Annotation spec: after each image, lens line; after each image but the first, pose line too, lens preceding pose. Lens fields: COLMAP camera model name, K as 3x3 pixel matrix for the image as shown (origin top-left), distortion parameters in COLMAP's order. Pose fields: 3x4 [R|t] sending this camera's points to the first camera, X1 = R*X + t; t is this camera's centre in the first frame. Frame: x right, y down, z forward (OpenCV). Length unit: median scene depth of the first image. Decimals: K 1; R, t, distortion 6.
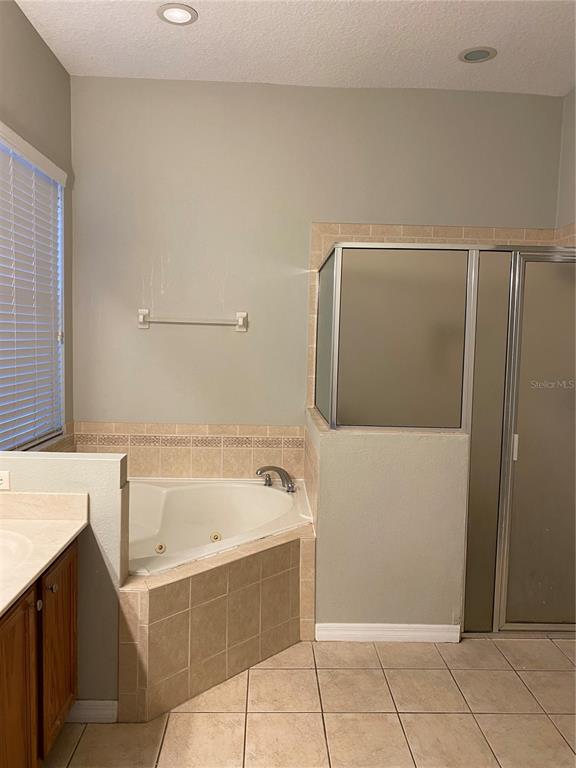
lens RADIAL K [[585.5, 0, 288.0], [0, 585.5, 384.0], [0, 0, 1]] dist [0.050609, -0.002838]
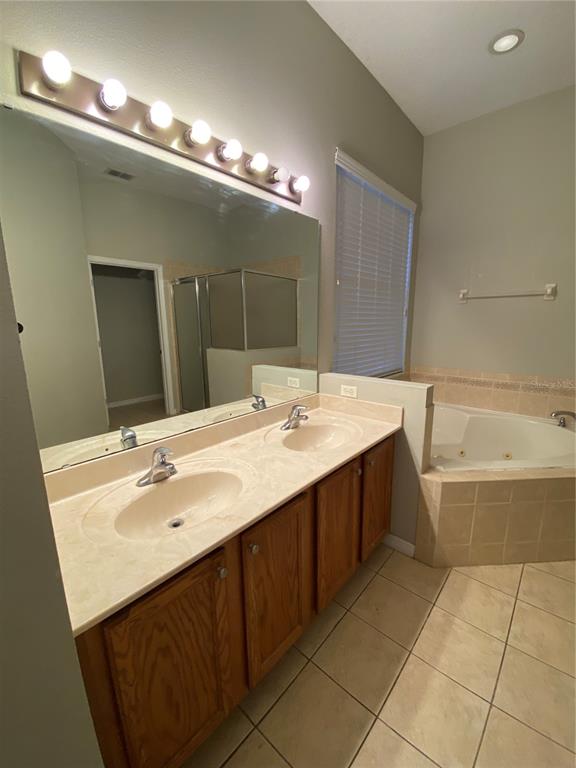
lens RADIAL K [[314.8, 0, 288.0], [0, 314.8, 384.0], [0, 0, 1]] dist [0.013558, -0.016909]
pose [[0.722579, 0.096534, -0.684515, -0.009002], [-0.025172, 0.993219, 0.113497, 0.039174], [0.690830, -0.064780, 0.720109, 0.208112]]
